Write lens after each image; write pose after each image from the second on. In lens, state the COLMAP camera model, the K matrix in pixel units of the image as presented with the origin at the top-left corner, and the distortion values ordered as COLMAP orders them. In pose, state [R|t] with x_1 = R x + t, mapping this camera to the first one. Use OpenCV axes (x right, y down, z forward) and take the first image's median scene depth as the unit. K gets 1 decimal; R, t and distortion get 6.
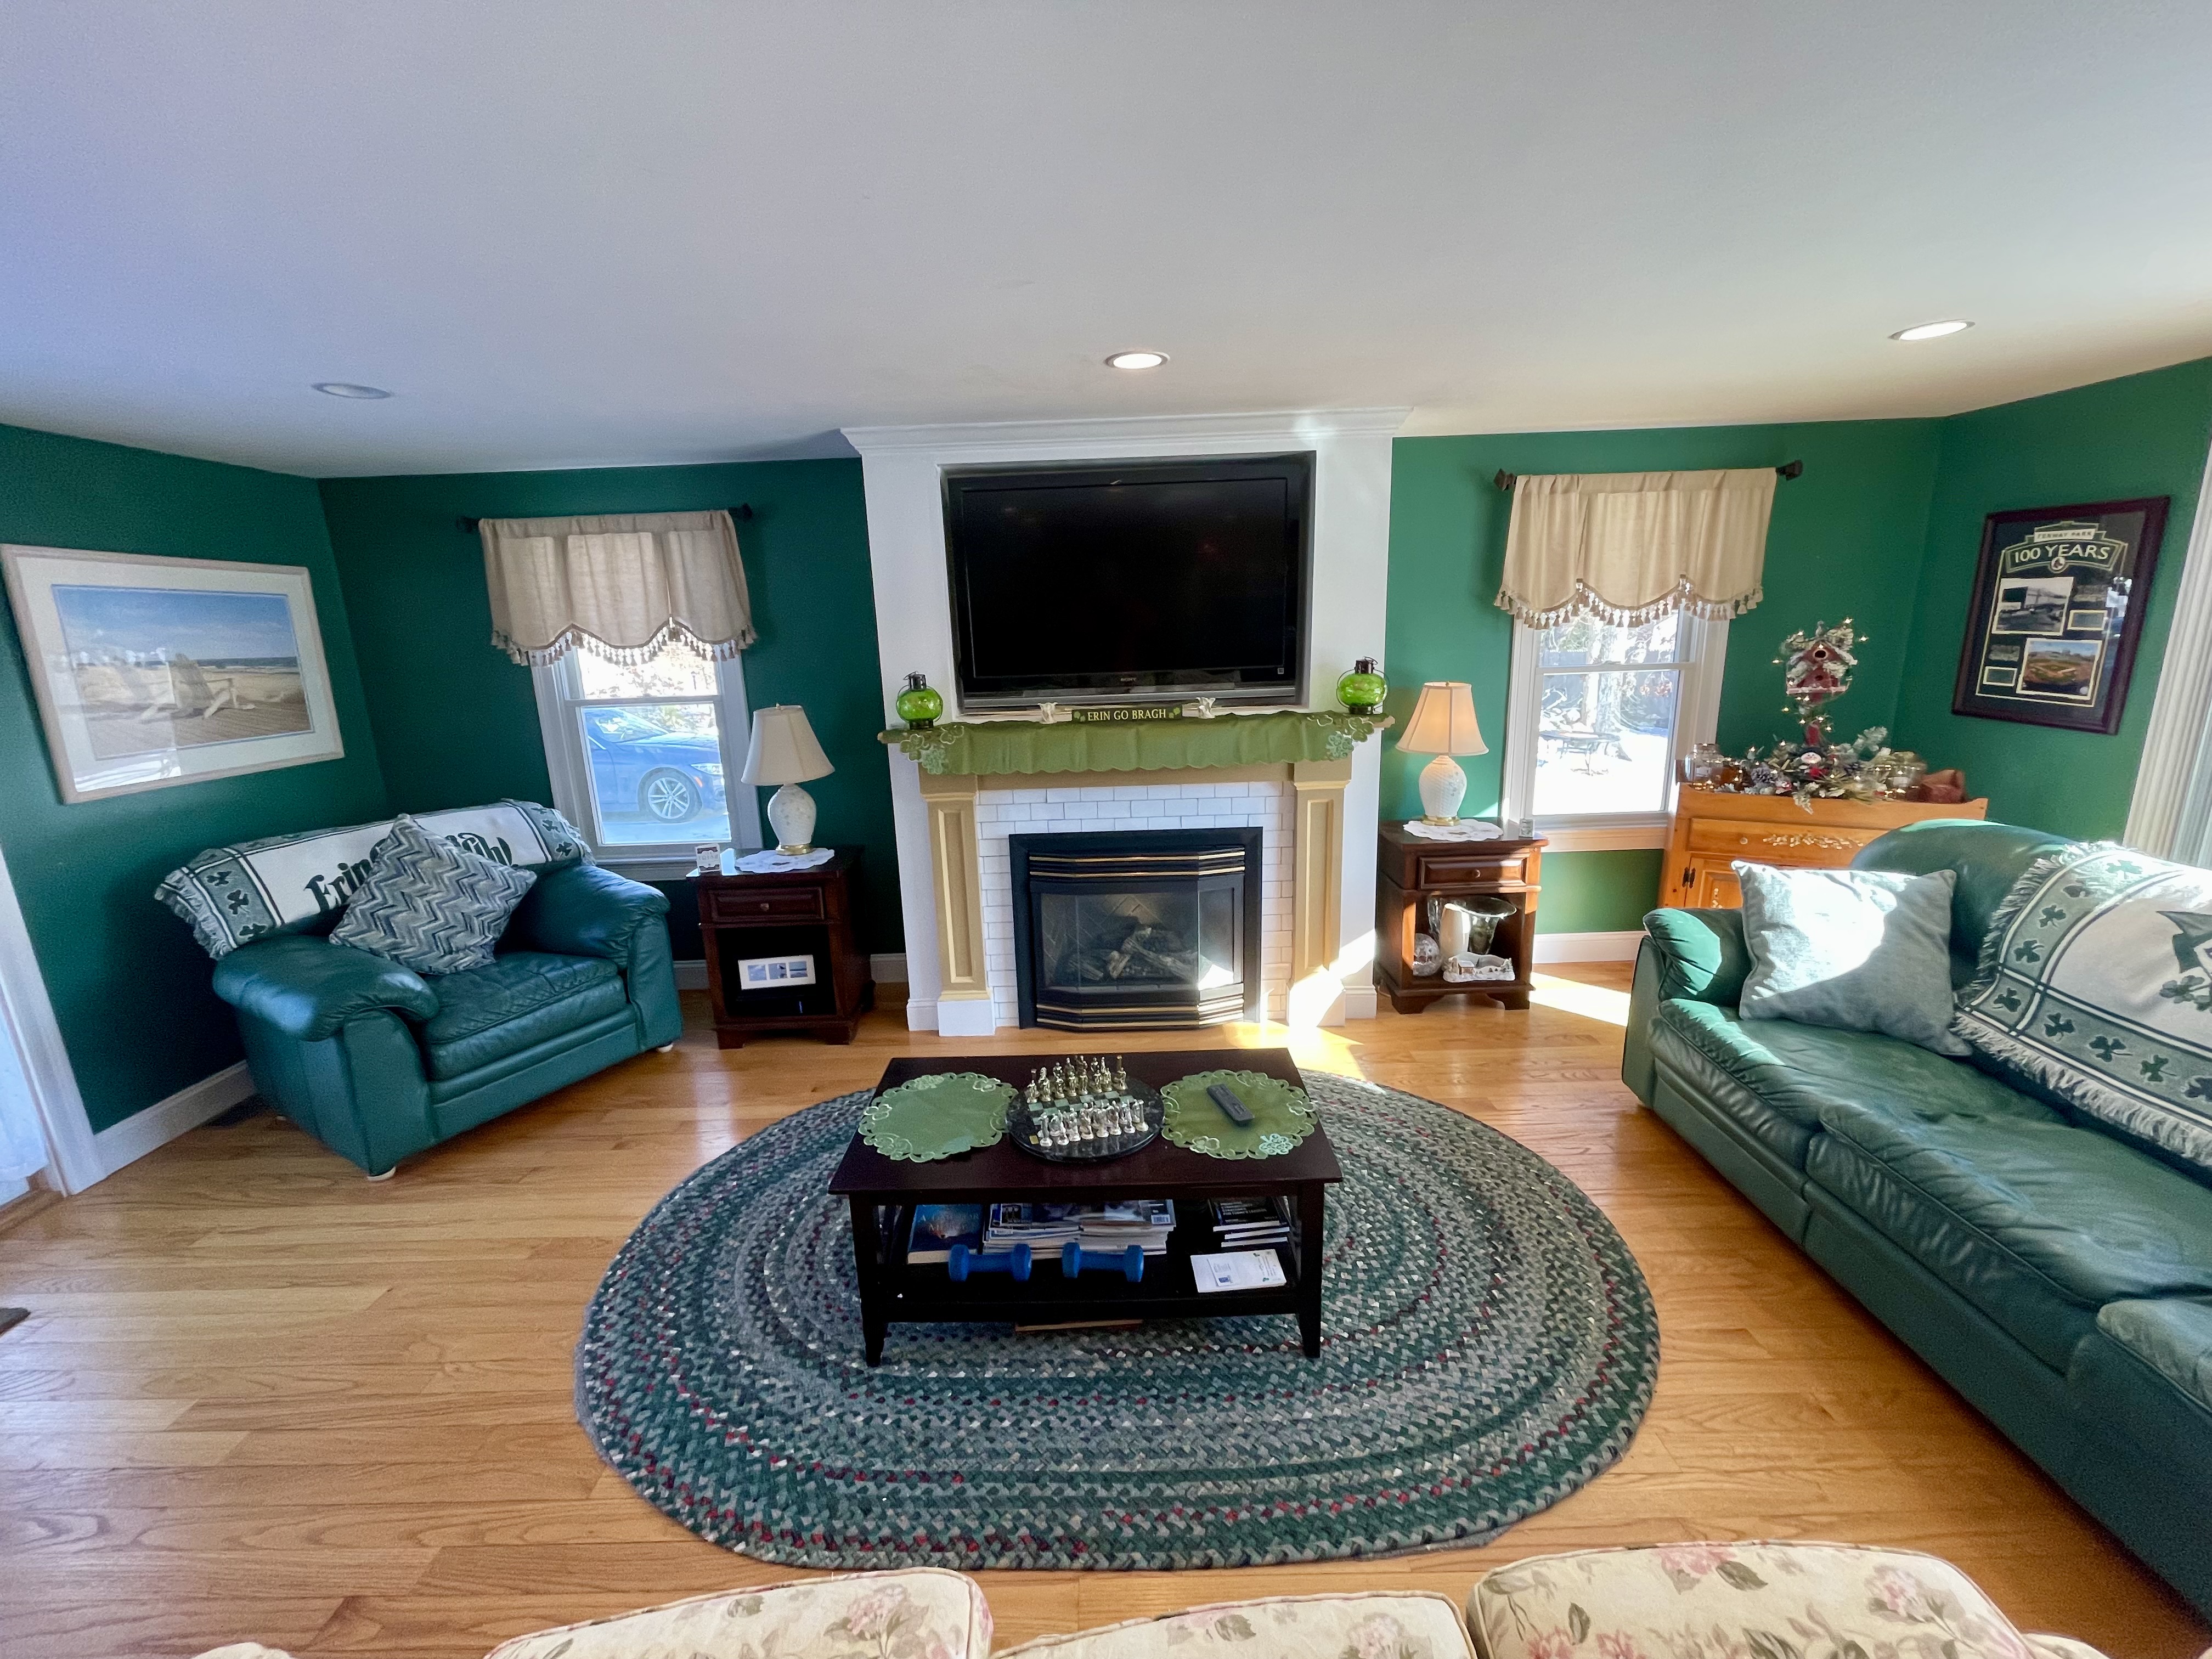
lens RADIAL K [[890.3, 0, 1096.2], [0, 890.3, 826.4], [0, 0, 1]] dist [-0.002316, 0.001071]
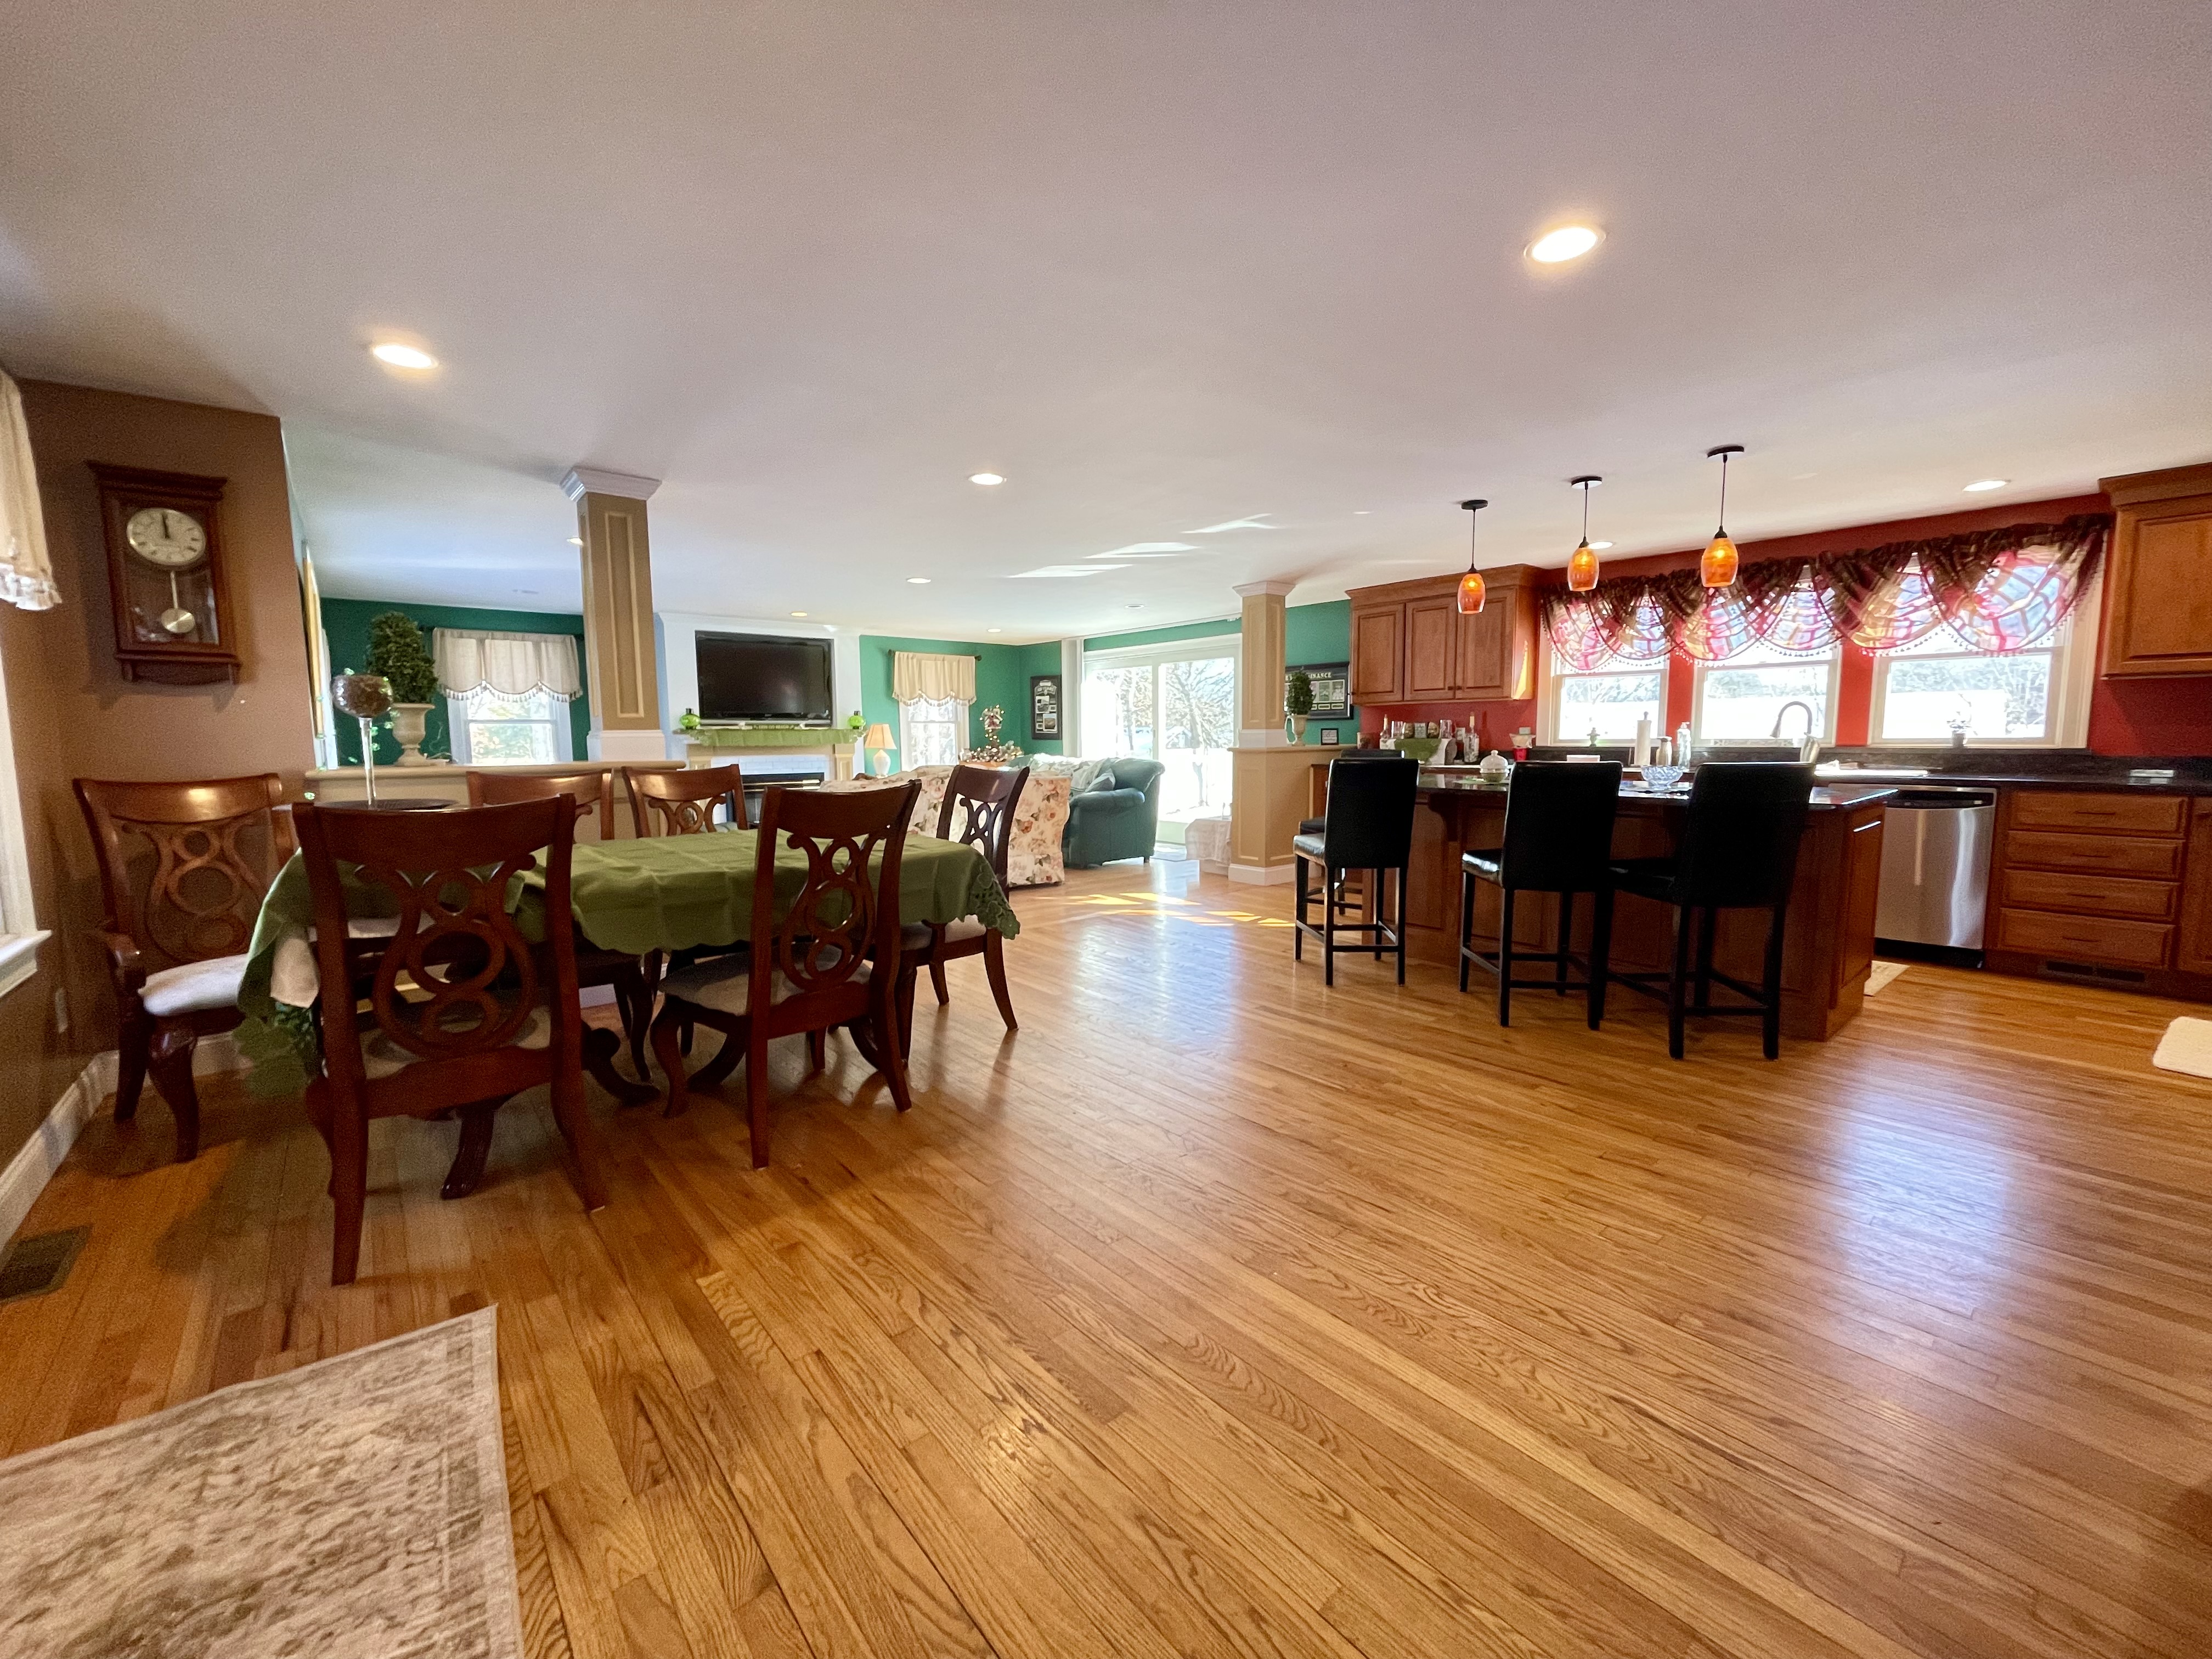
lens RADIAL K [[890.3, 0, 1094.4], [0, 890.3, 835.5], [0, 0, 1]] dist [-0.002316, 0.001071]
pose [[0.765363, -0.045140, 0.642014, -0.919492], [0.127412, 0.988422, -0.082395, 0.514392], [-0.630861, 0.144862, 0.762253, -1.521709]]
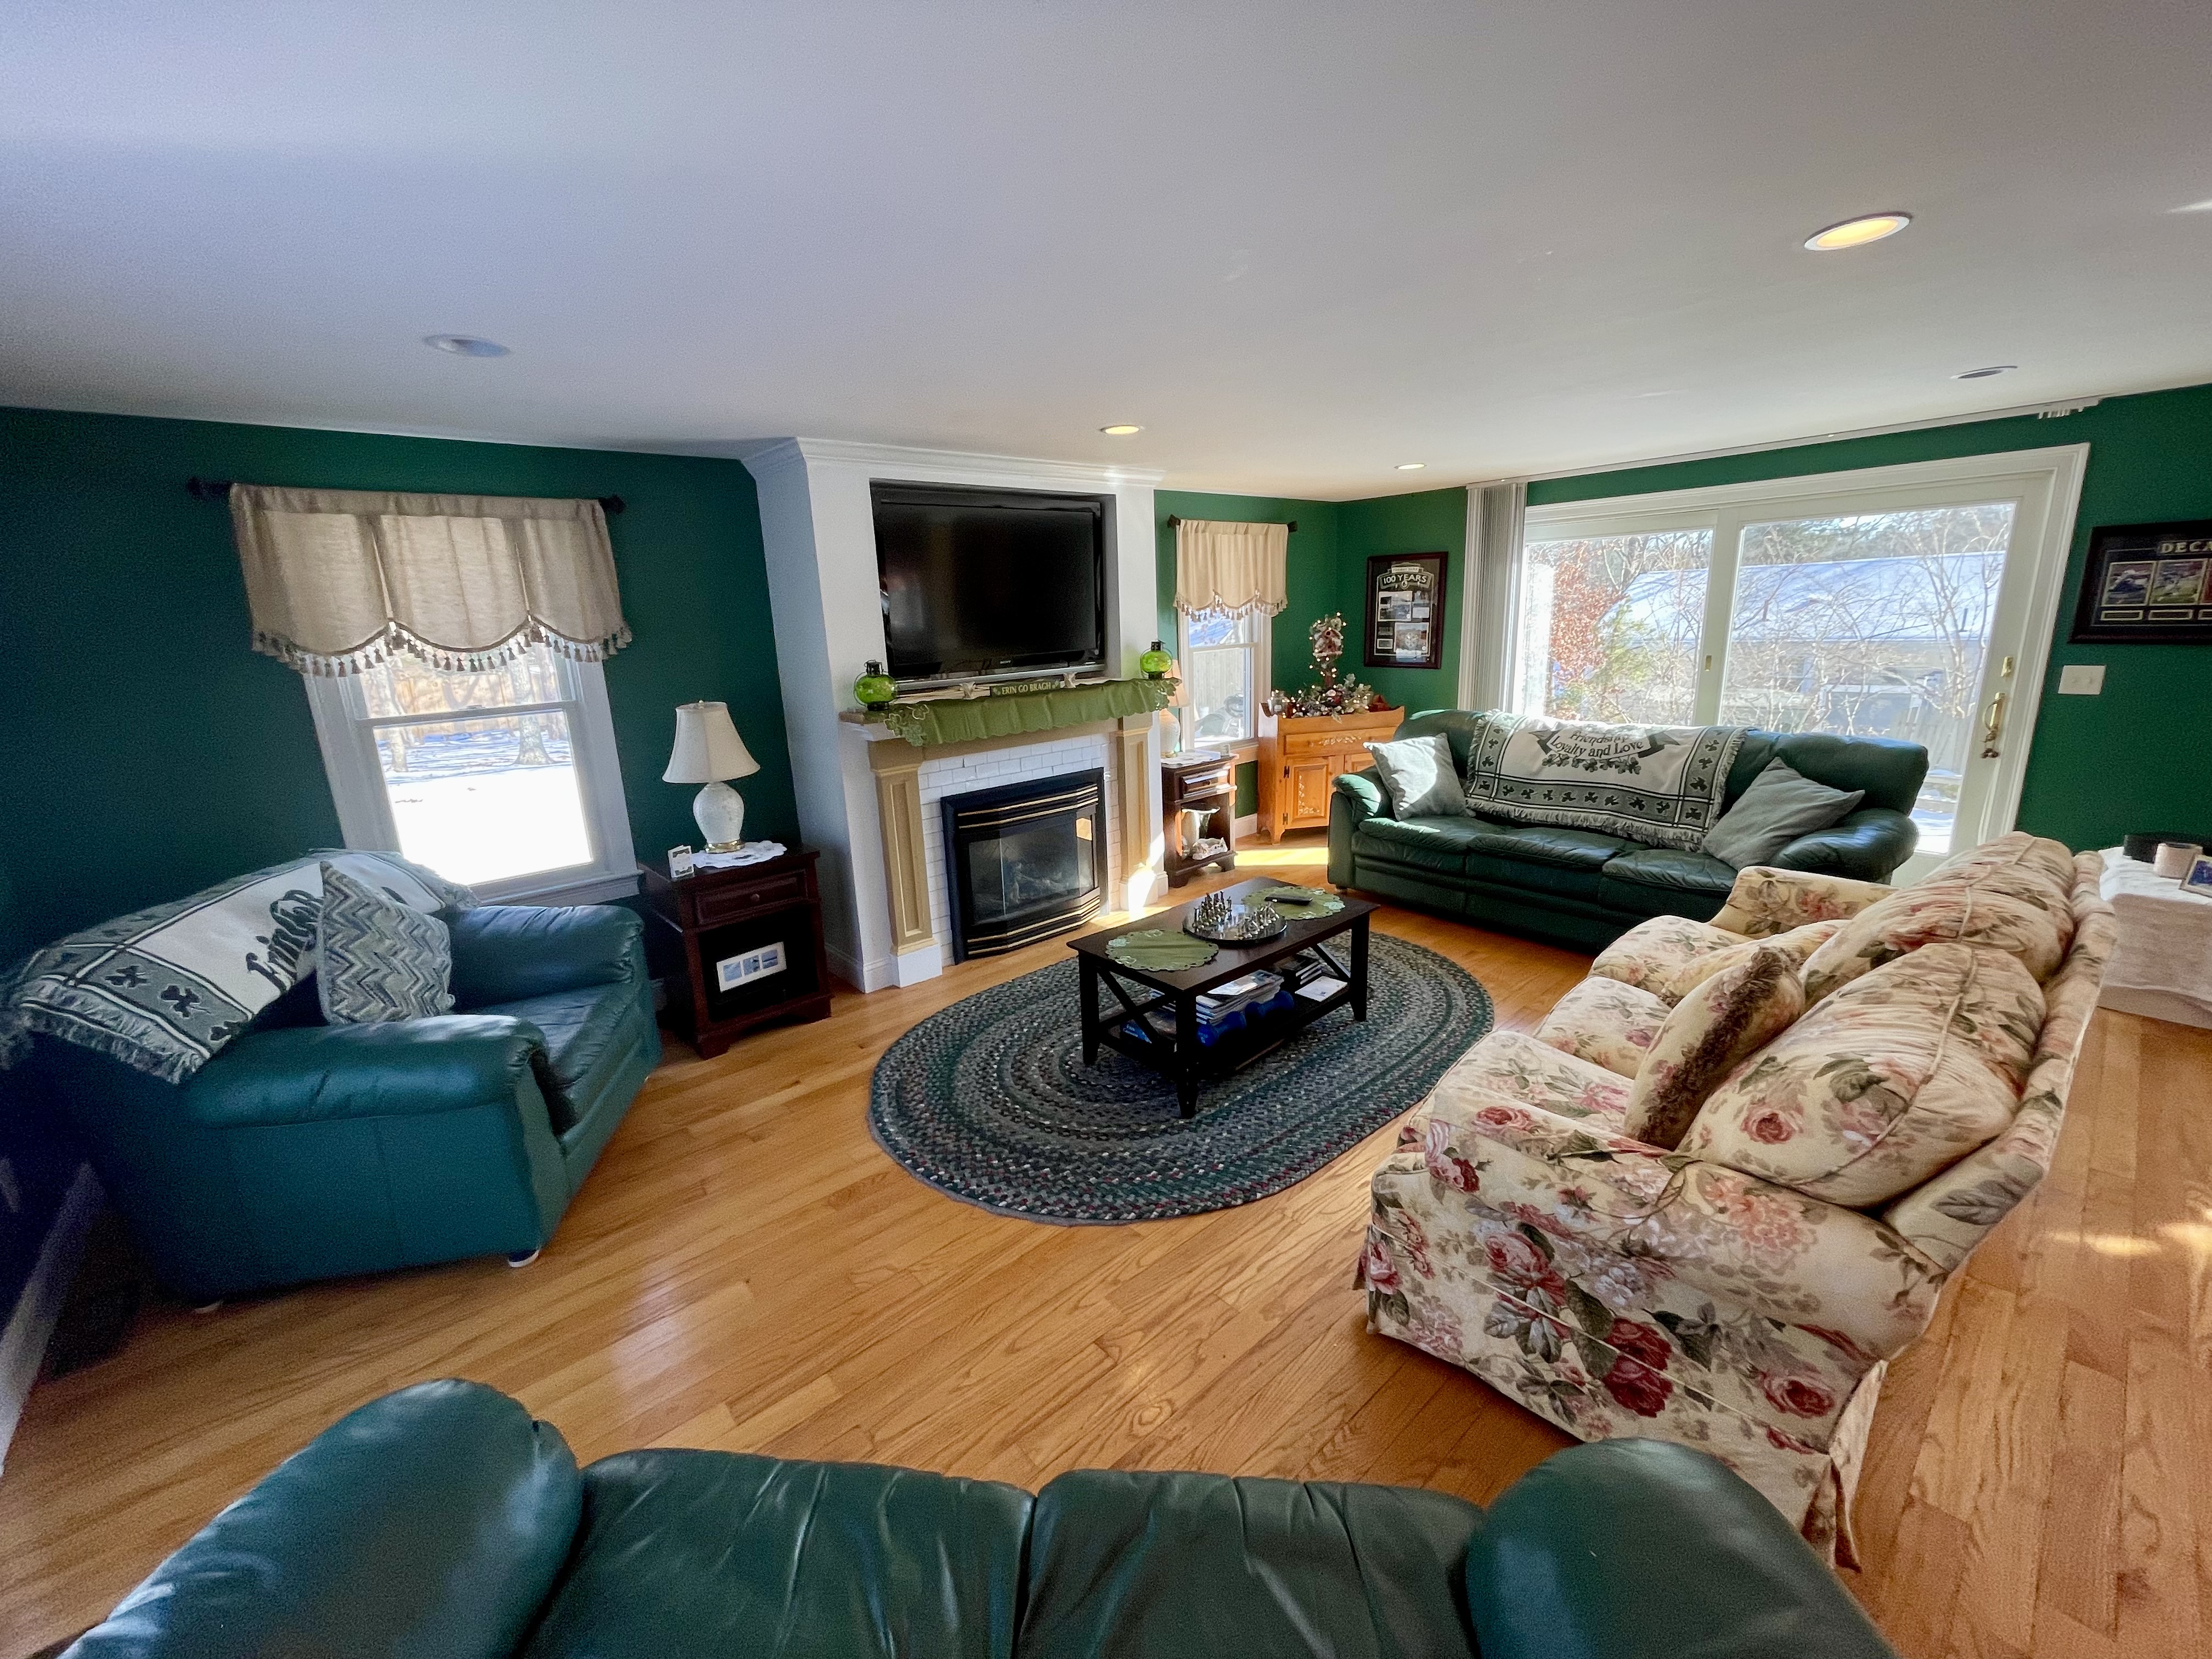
lens RADIAL K [[890.3, 0, 1091.6], [0, 890.3, 827.1], [0, 0, 1]] dist [-0.002316, 0.001071]
pose [[0.754763, -0.153617, 0.637757, -0.711908], [0.164758, 0.985423, 0.042373, 0.031273], [-0.634970, 0.073094, 0.769071, -0.025250]]
